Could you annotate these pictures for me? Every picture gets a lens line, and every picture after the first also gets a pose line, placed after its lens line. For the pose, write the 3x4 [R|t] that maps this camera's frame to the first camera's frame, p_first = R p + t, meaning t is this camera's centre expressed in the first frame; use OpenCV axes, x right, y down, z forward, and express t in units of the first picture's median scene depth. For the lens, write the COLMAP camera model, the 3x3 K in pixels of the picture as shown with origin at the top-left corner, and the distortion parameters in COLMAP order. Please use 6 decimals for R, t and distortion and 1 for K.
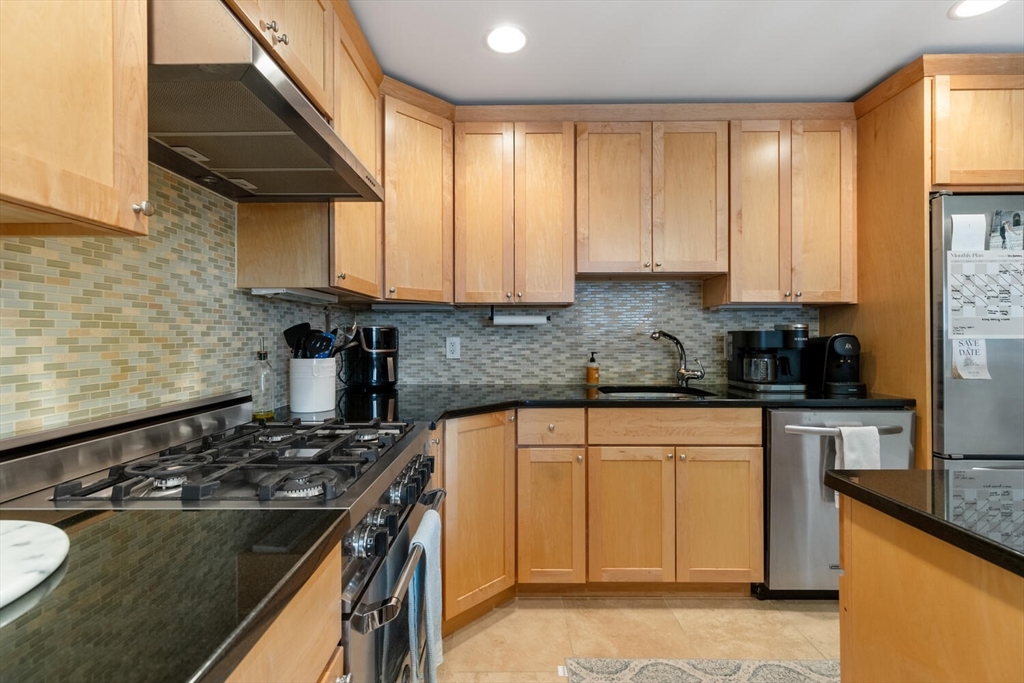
lens RADIAL K [[461.7, 0, 507.7], [0, 461.7, 334.9], [0, 0, 1]] dist [0.009564, -0.002011]
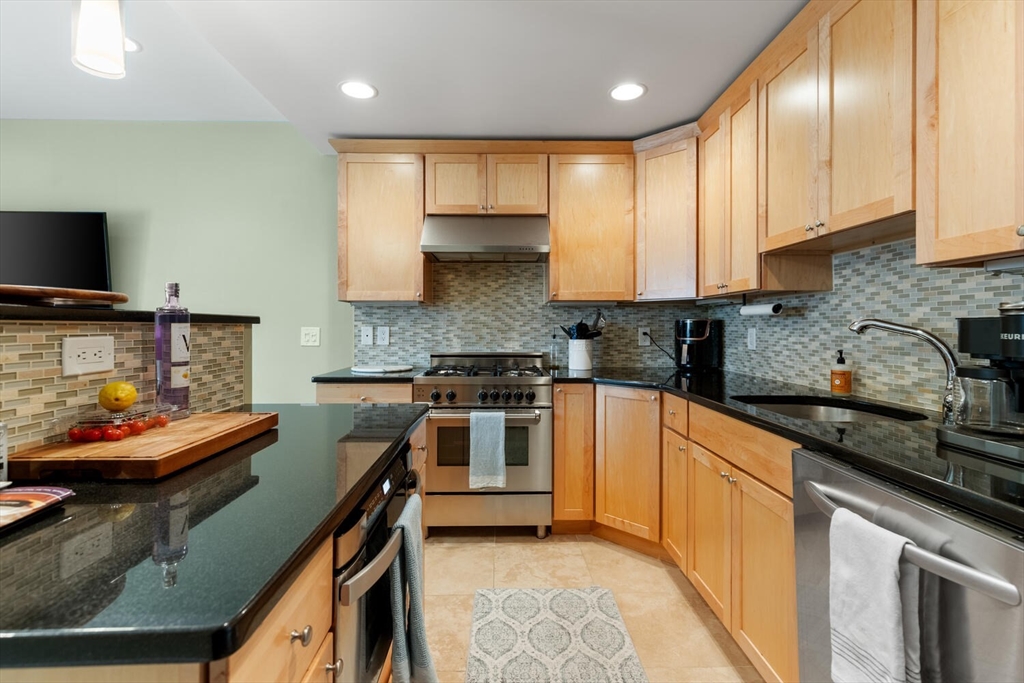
lens RADIAL K [[471.7, 0, 513.7], [0, 471.7, 324.1], [0, 0, 1]] dist [0.002711, -0.001398]
pose [[0.033534, -0.004070, -0.999429, 1.046120], [0.001218, 0.999991, -0.004032, -0.000925], [0.999437, -0.001082, 0.033539, 0.535190]]
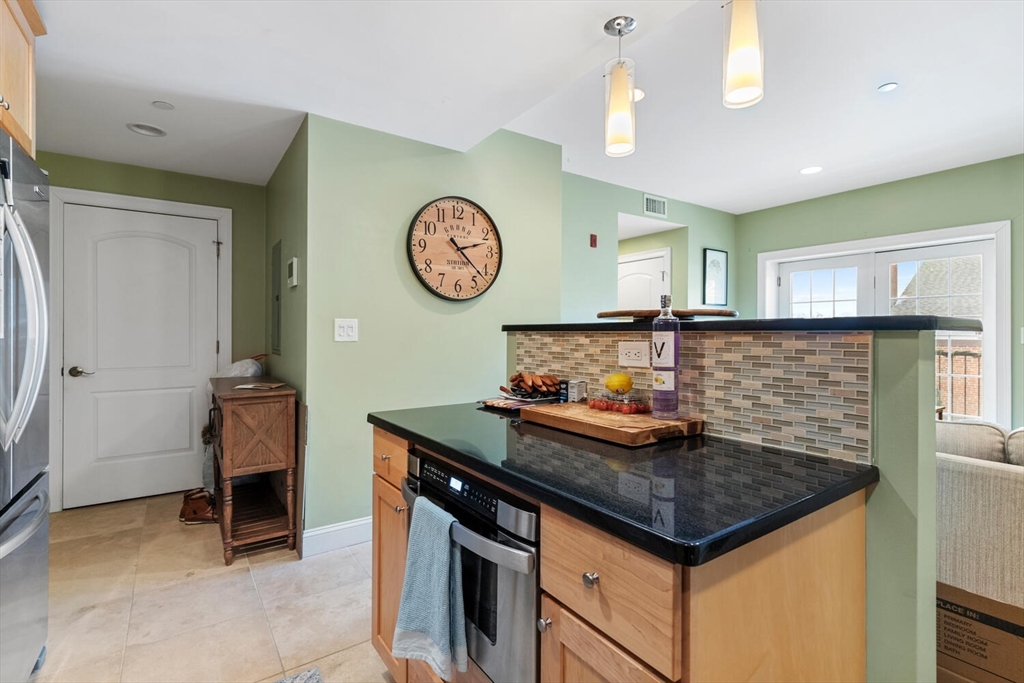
lens RADIAL K [[471.7, 0, 511.4], [0, 471.7, 336.9], [0, 0, 1]] dist [0.002711, -0.001398]
pose [[-0.569184, -0.002531, 0.822206, 0.125763], [-0.003766, 0.999993, 0.000471, 0.002626], [-0.822201, -0.002828, -0.569190, 0.659066]]
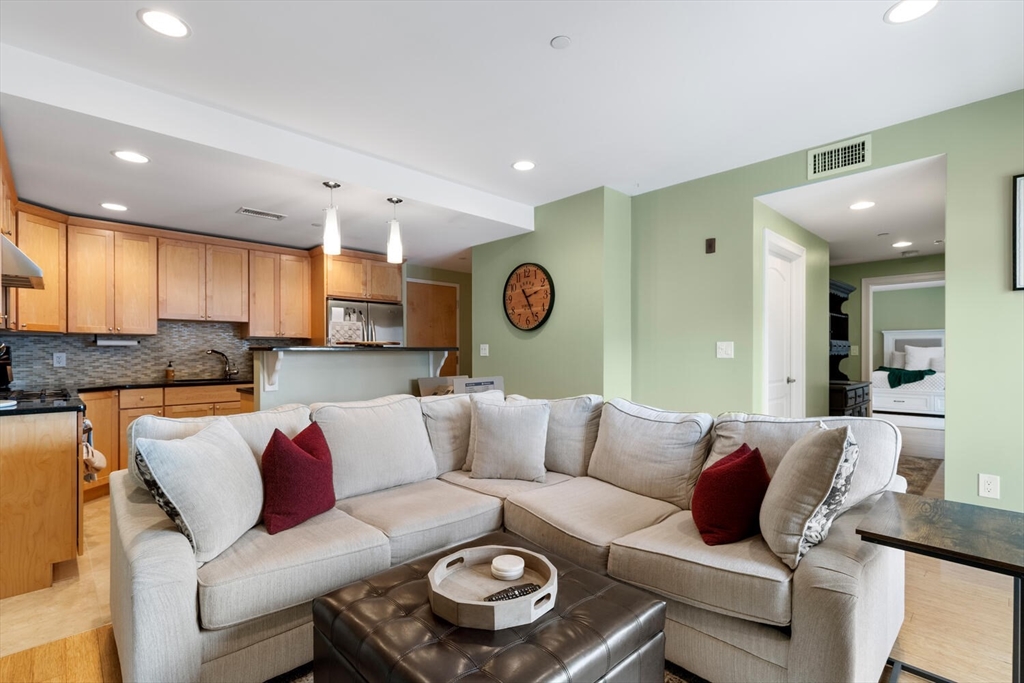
lens RADIAL K [[471.7, 0, 516.0], [0, 471.7, 353.6], [0, 0, 1]] dist [0.002711, -0.001398]
pose [[0.710330, 0.000003, 0.703869, -0.172791], [-0.003654, 0.999987, 0.003684, -0.005340], [-0.703859, -0.005189, 0.710321, -1.417475]]
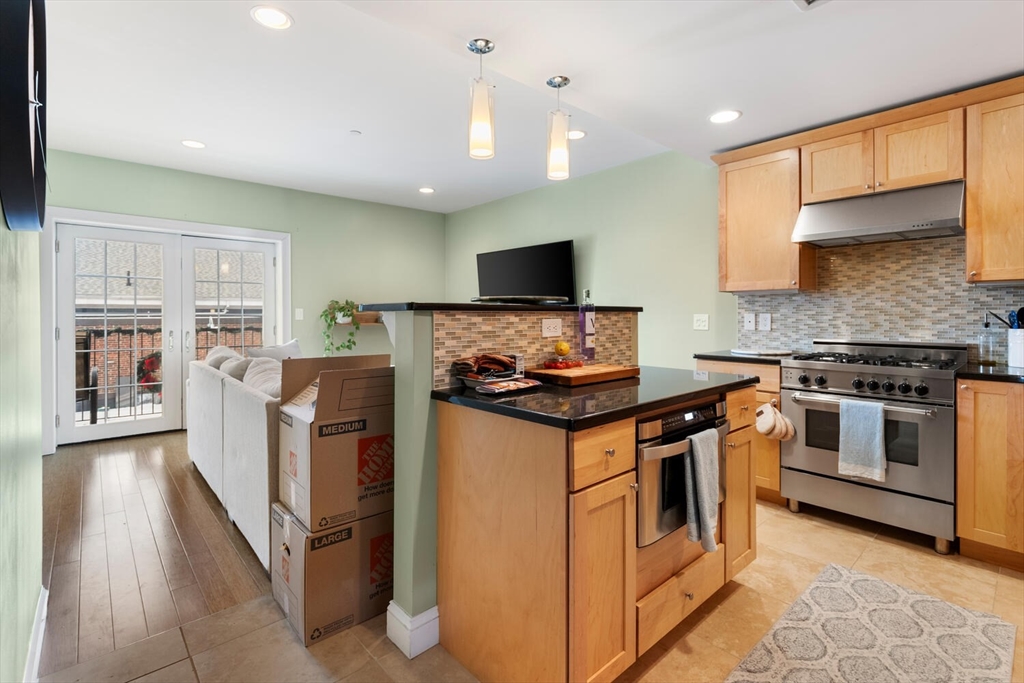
lens RADIAL K [[471.7, 0, 511.1], [0, 471.7, 319.3], [0, 0, 1]] dist [0.002711, -0.001398]
pose [[-0.740276, 0.010253, -0.672225, 1.262998], [0.005298, 0.999942, 0.009417, 0.000478], [0.672282, 0.003410, -0.740287, 0.777322]]
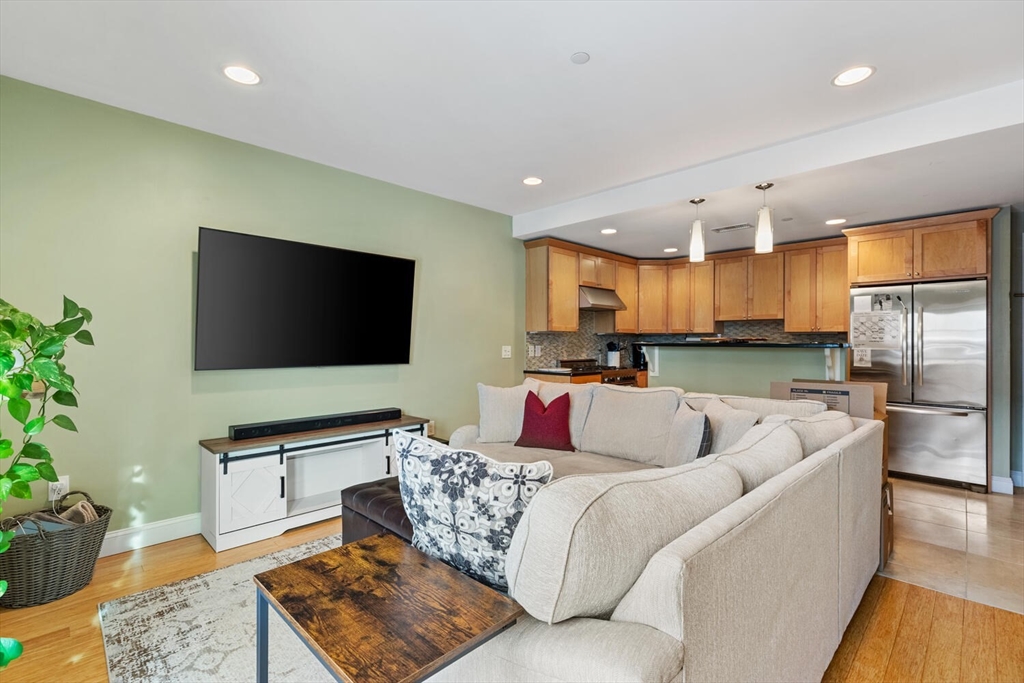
lens RADIAL K [[461.7, 0, 505.6], [0, 461.7, 342.7], [0, 0, 1]] dist [0.009564, -0.002011]
pose [[0.708500, 0.006624, -0.705680, 1.152386], [-0.003993, 0.999978, 0.005378, -0.026150], [0.705700, -0.000993, 0.708510, -1.616713]]
